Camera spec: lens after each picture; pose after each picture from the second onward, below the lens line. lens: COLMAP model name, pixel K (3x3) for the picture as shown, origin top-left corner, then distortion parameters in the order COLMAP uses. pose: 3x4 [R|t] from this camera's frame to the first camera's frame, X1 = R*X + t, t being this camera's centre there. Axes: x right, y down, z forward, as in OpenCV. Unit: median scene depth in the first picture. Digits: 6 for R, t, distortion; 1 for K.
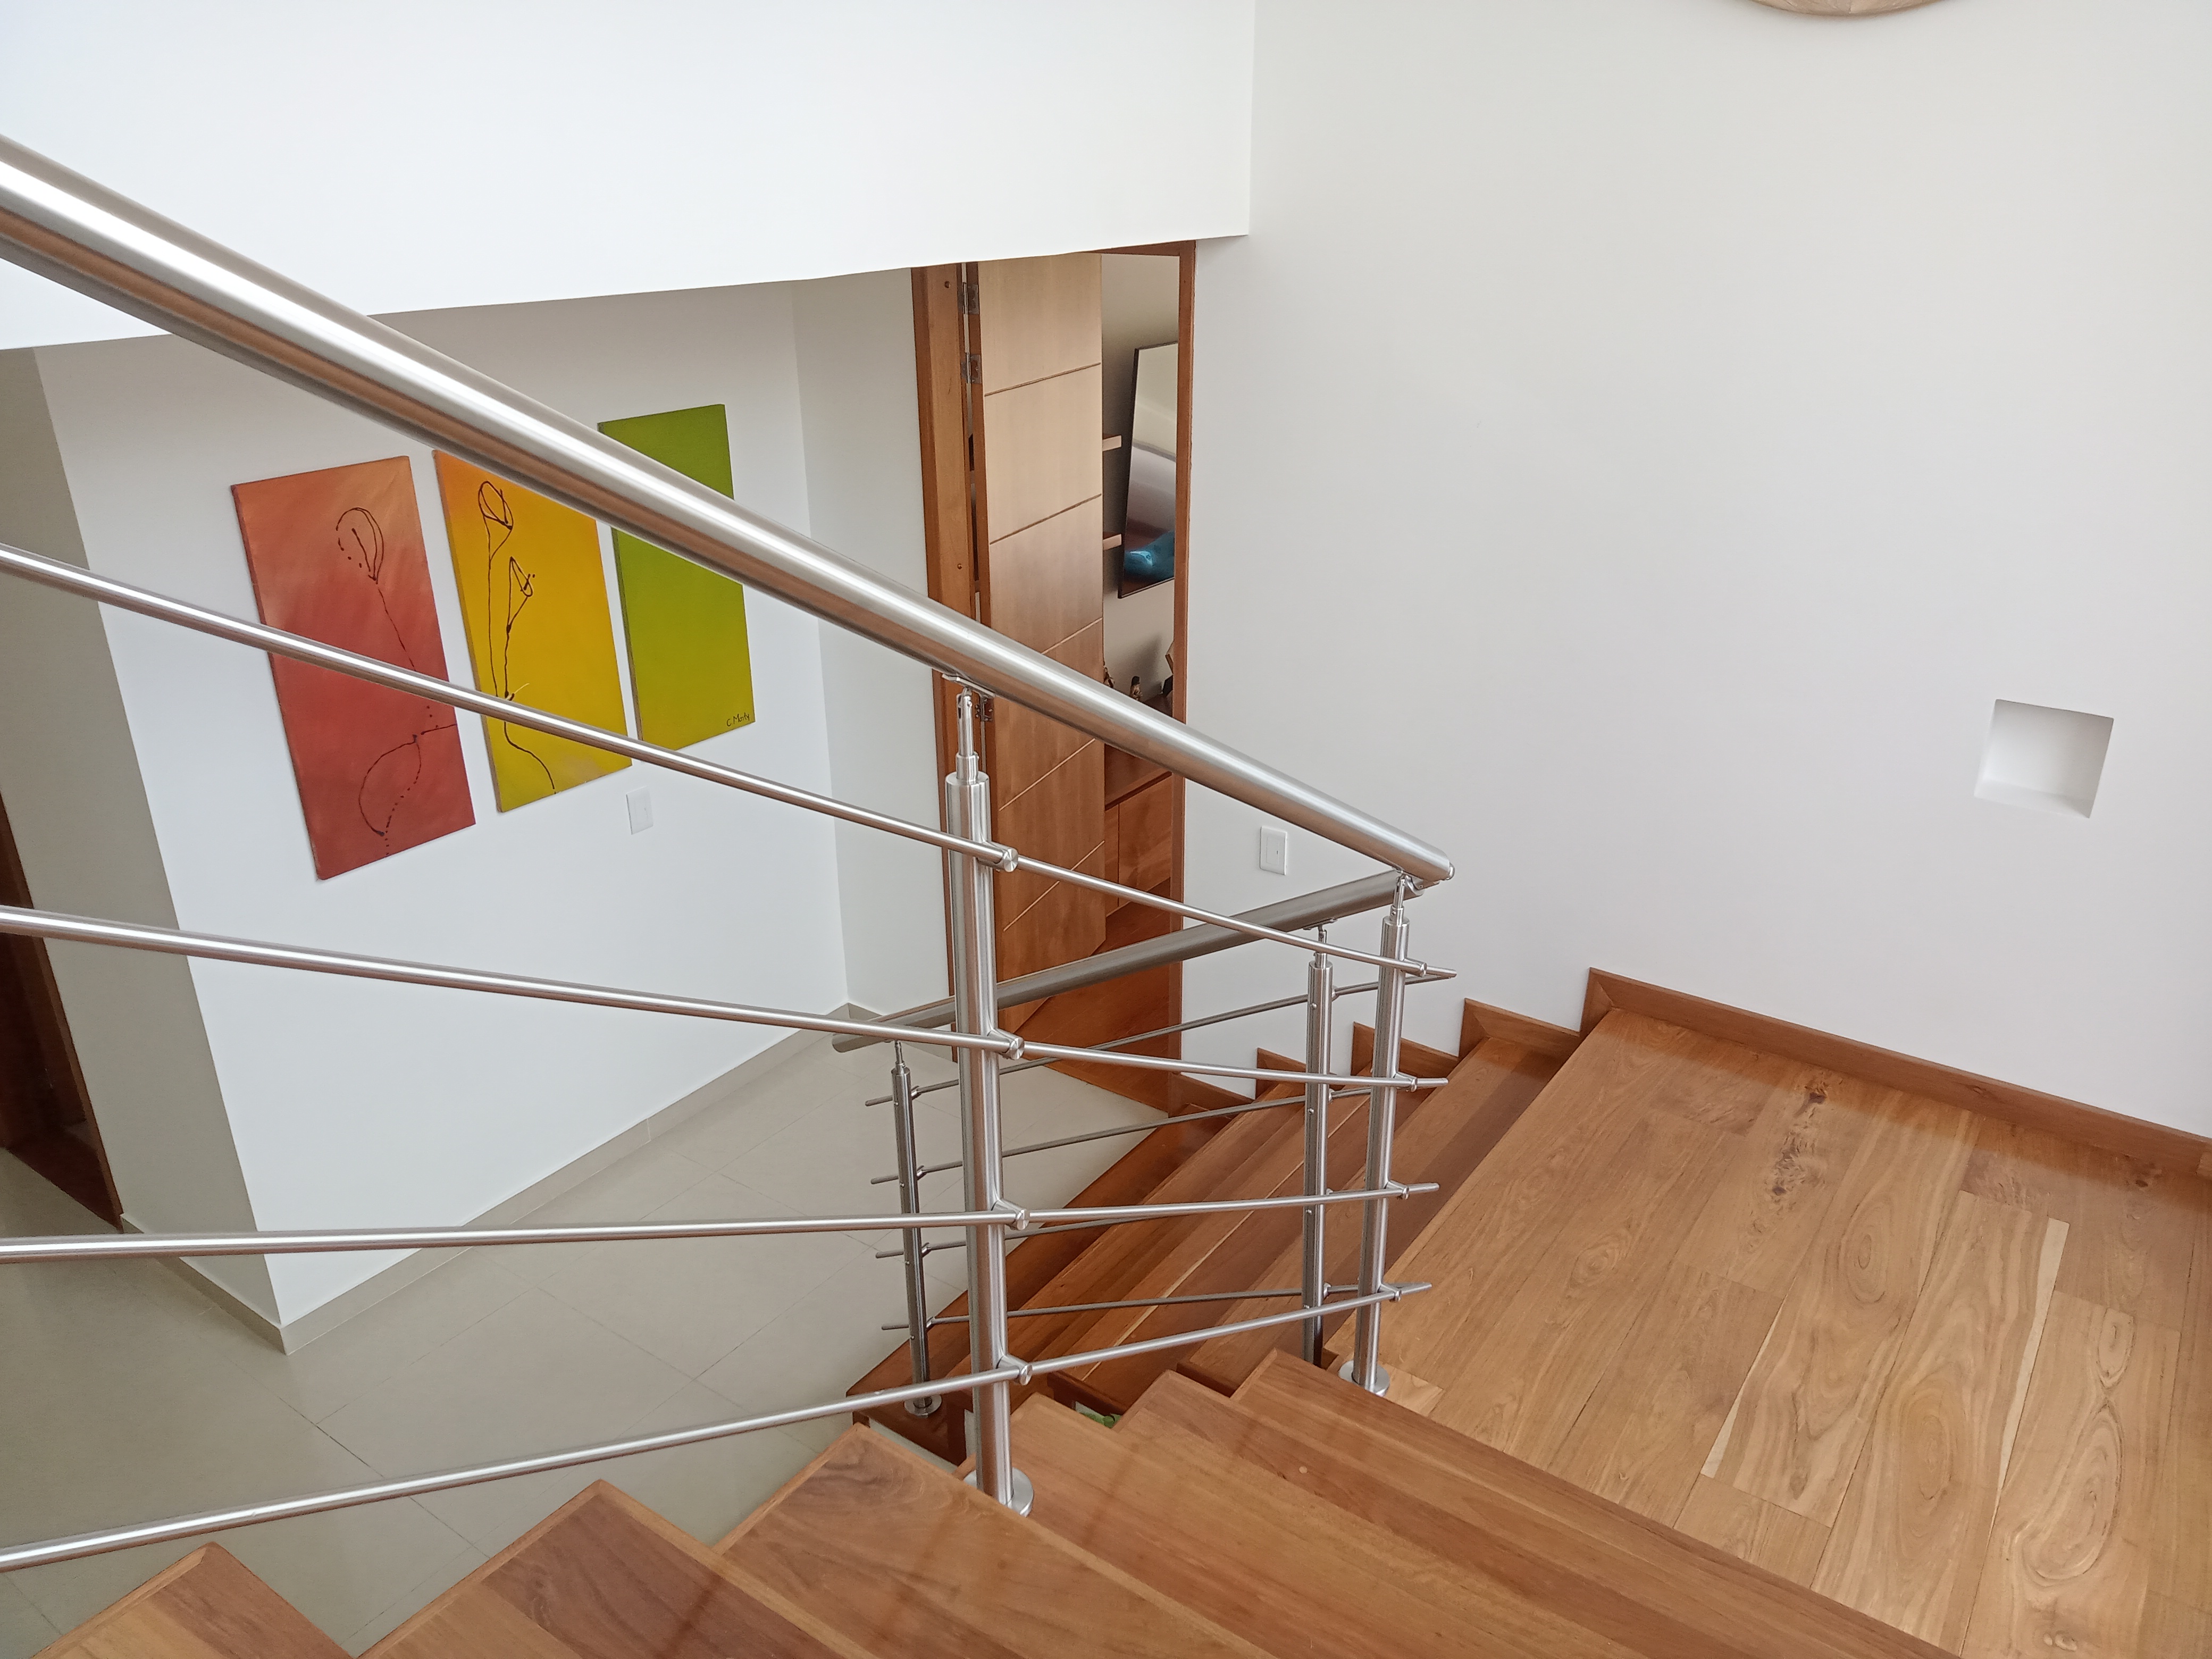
lens RADIAL K [[1631.1, 0, 1107.2], [0, 1631.1, 828.9], [0, 0, 1]] dist [0.077728, -0.109801]
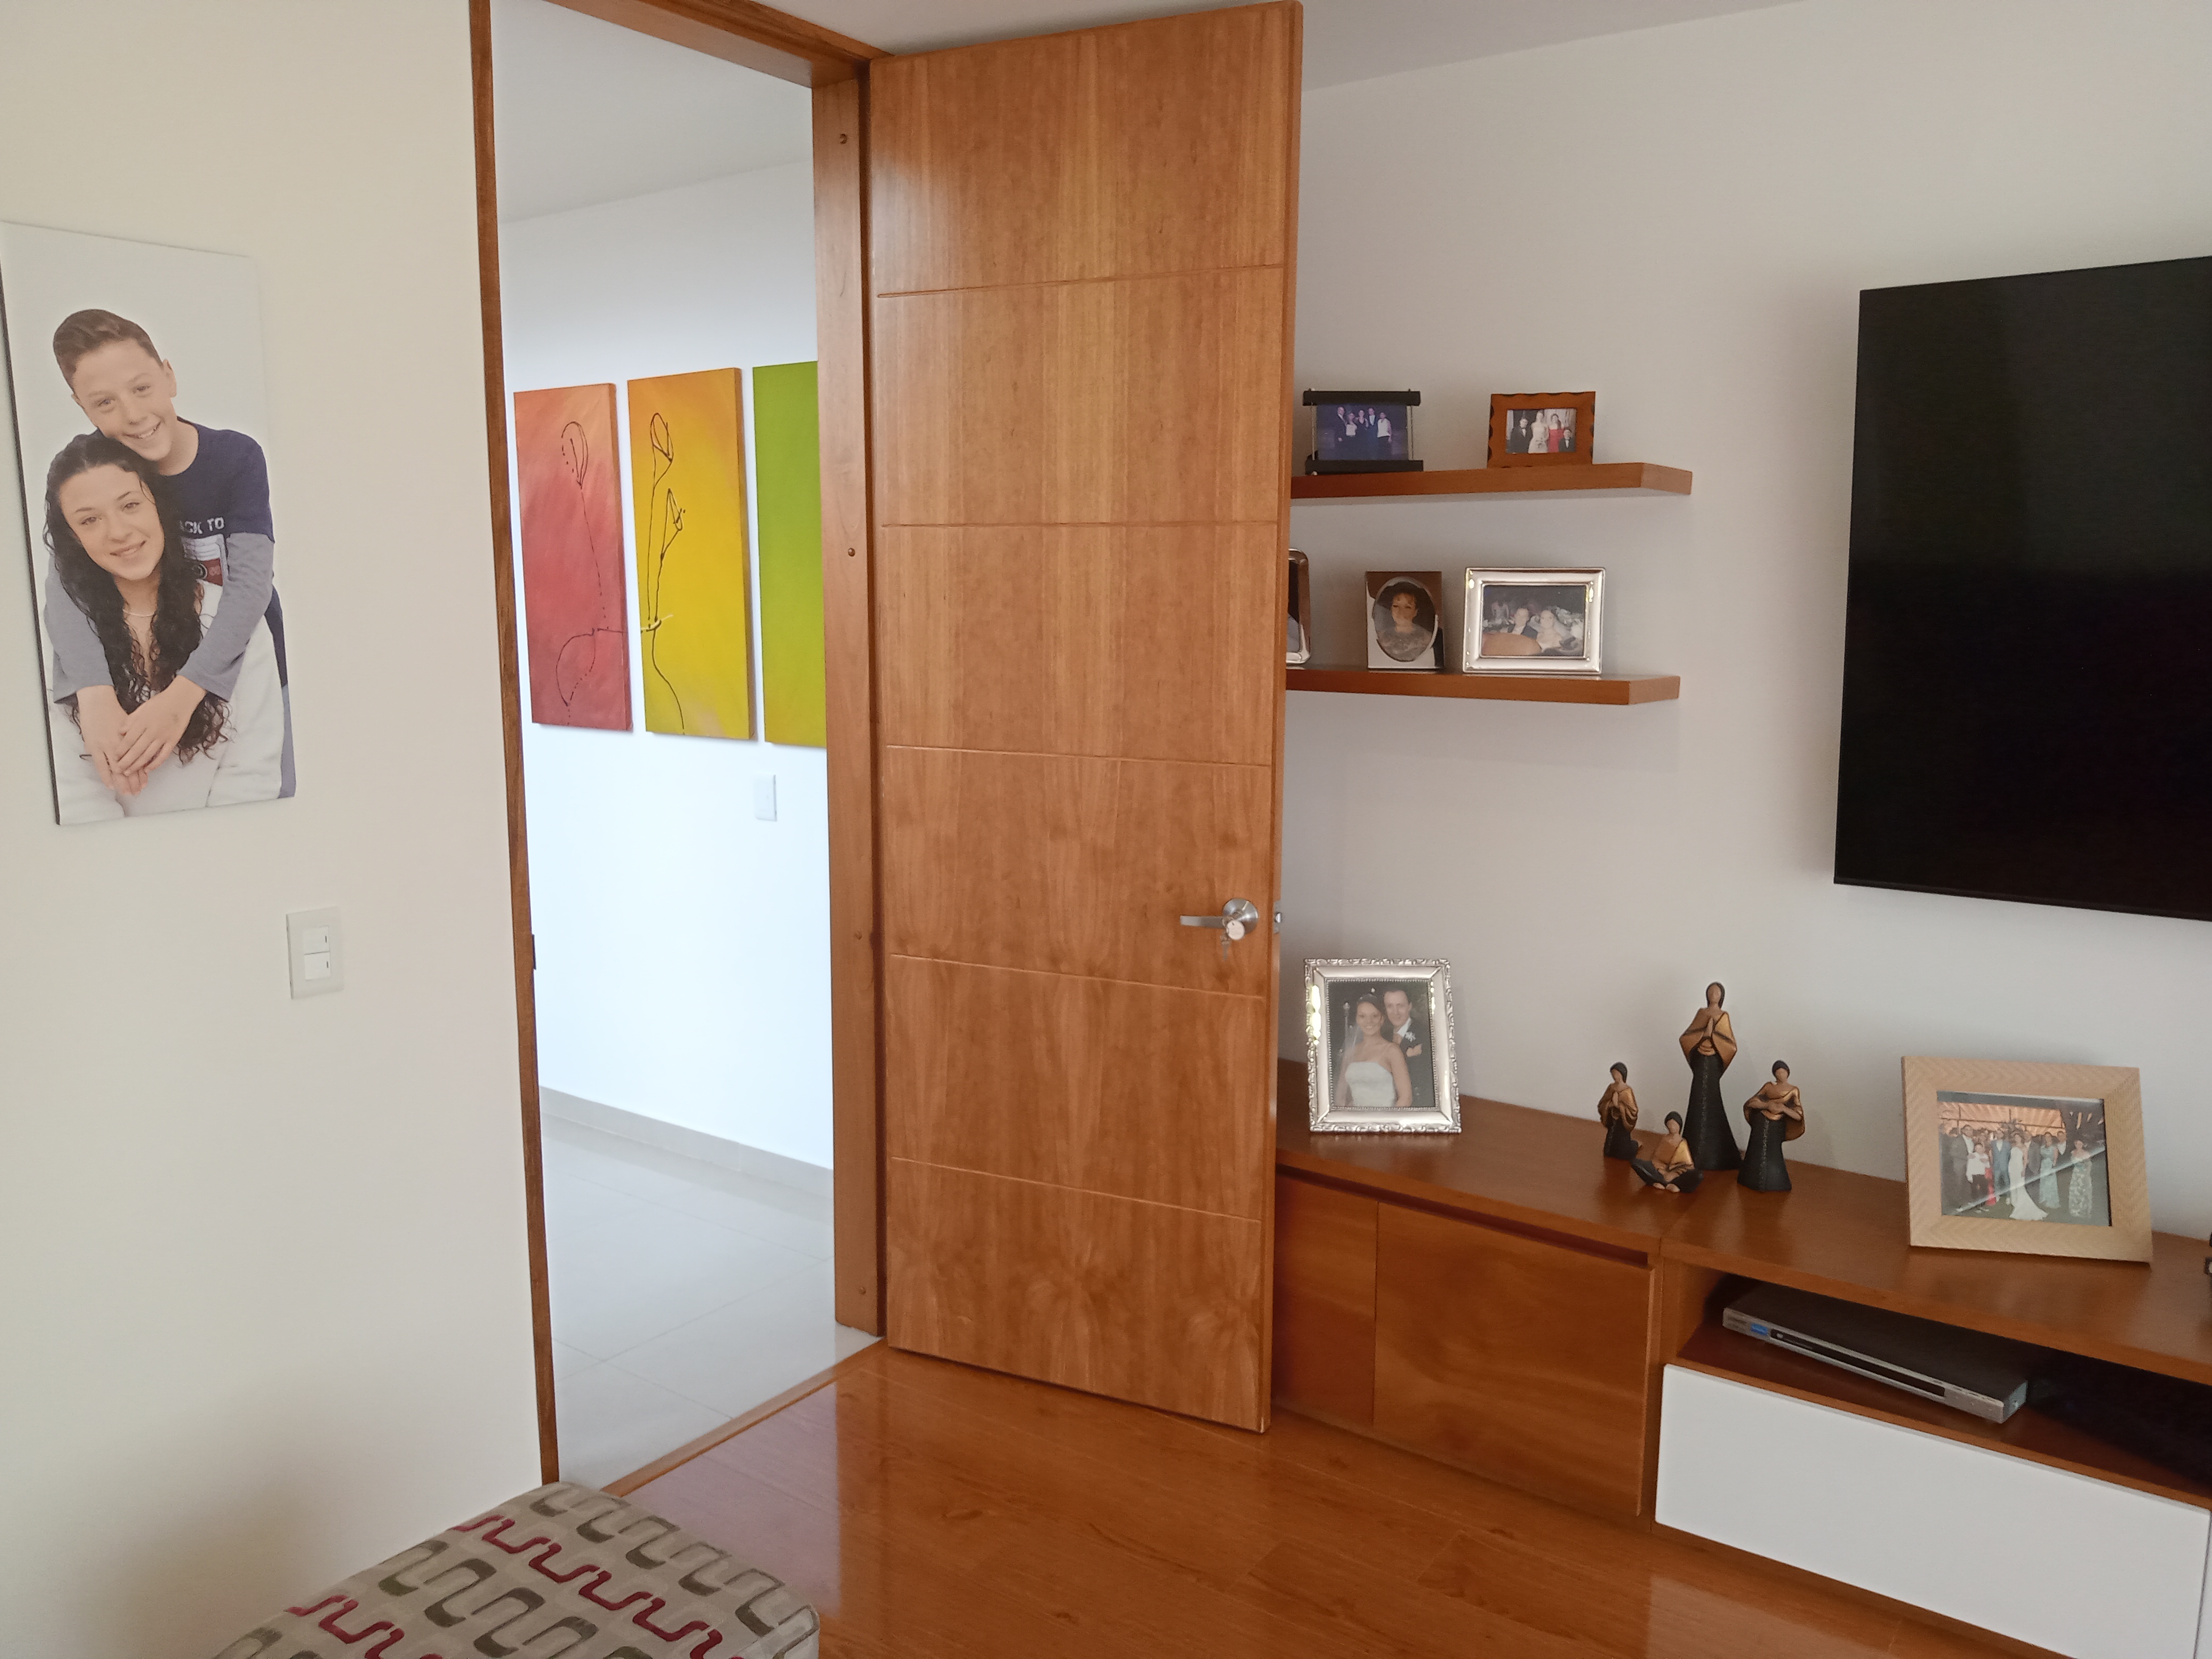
lens RADIAL K [[1631.1, 0, 1104.4], [0, 1631.1, 826.1], [0, 0, 1]] dist [0.077728, -0.109801]
pose [[-0.001384, 0.155655, -0.987810, 0.719837], [-0.394855, 0.907460, 0.143547, -0.235055], [0.918743, 0.390240, 0.060205, 1.305791]]
